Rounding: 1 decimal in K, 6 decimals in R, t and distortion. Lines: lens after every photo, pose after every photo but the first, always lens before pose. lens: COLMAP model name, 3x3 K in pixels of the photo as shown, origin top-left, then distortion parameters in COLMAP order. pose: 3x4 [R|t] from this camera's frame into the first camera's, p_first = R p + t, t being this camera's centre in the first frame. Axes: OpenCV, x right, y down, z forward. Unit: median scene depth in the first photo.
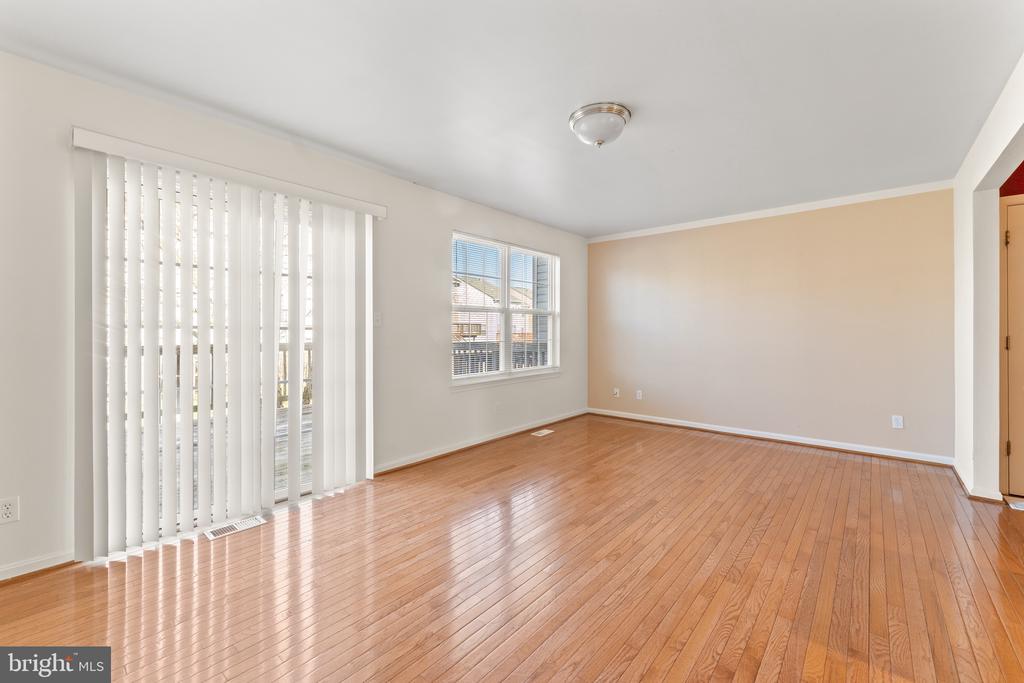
lens RADIAL K [[421.5, 0, 509.7], [0, 421.5, 332.7], [0, 0, 1]] dist [0.001278, 0.000023]
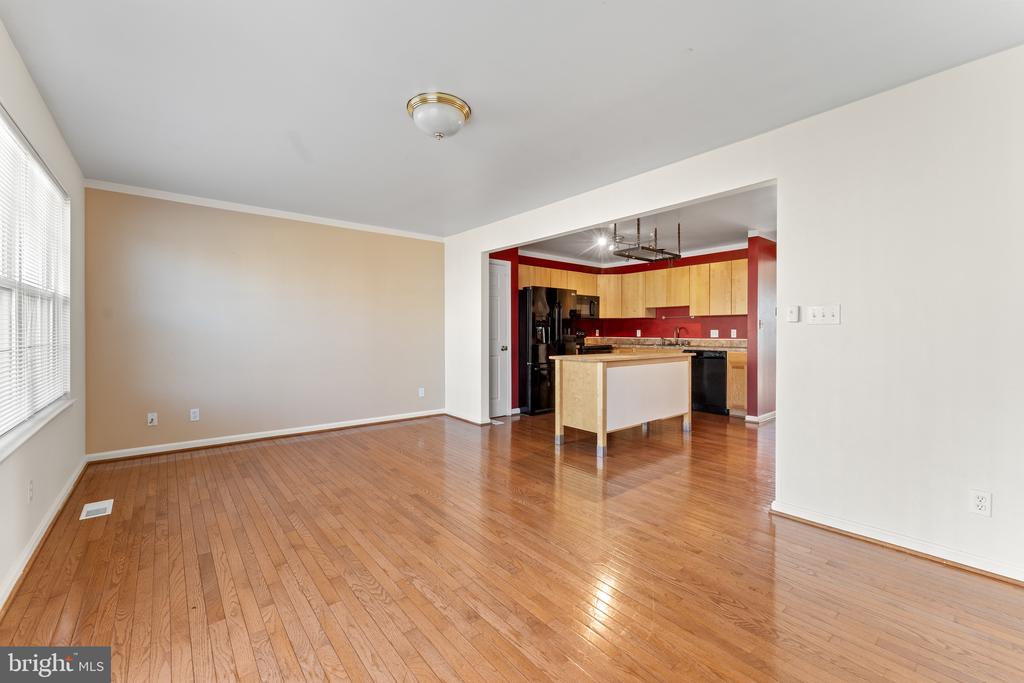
lens RADIAL K [[421.5, 0, 509.7], [0, 421.5, 332.7], [0, 0, 1]] dist [0.001278, 0.000023]
pose [[0.171705, -0.000540, 0.985148, -0.564809], [0.002264, 0.999997, 0.000154, 0.004534], [-0.985146, 0.002204, 0.171705, 0.536297]]
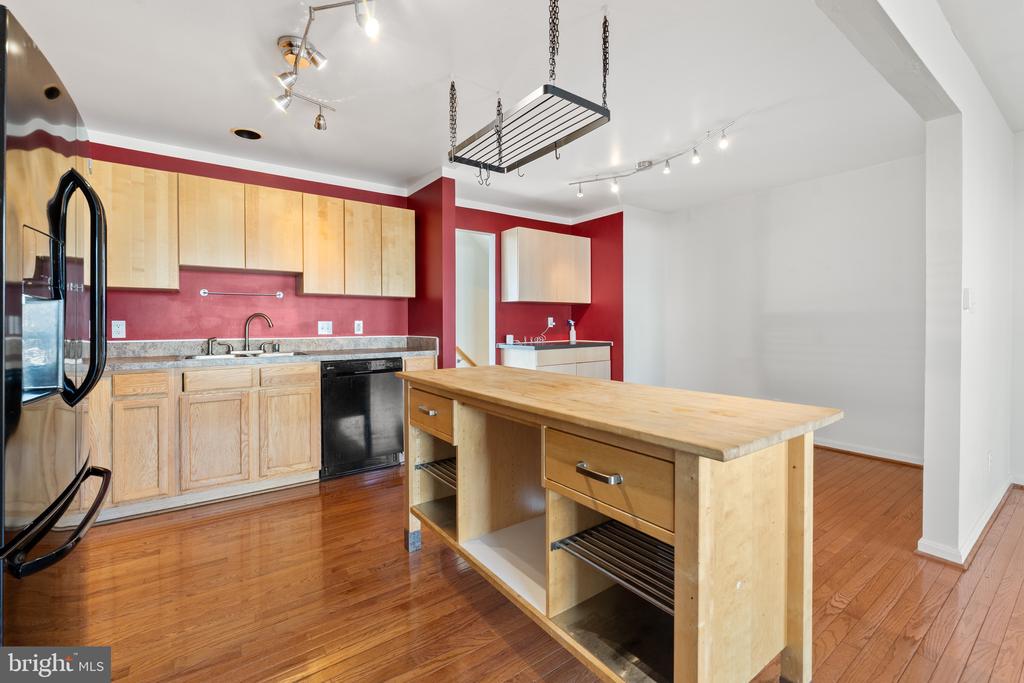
lens RADIAL K [[432.2, 0, 518.8], [0, 432.2, 333.2], [0, 0, 1]] dist [0.025781, -0.010058]
pose [[-0.974640, -0.002344, 0.223768, 0.832705], [0.003567, 0.999655, 0.026011, -0.002496], [-0.223752, 0.026149, -0.974295, 0.939209]]
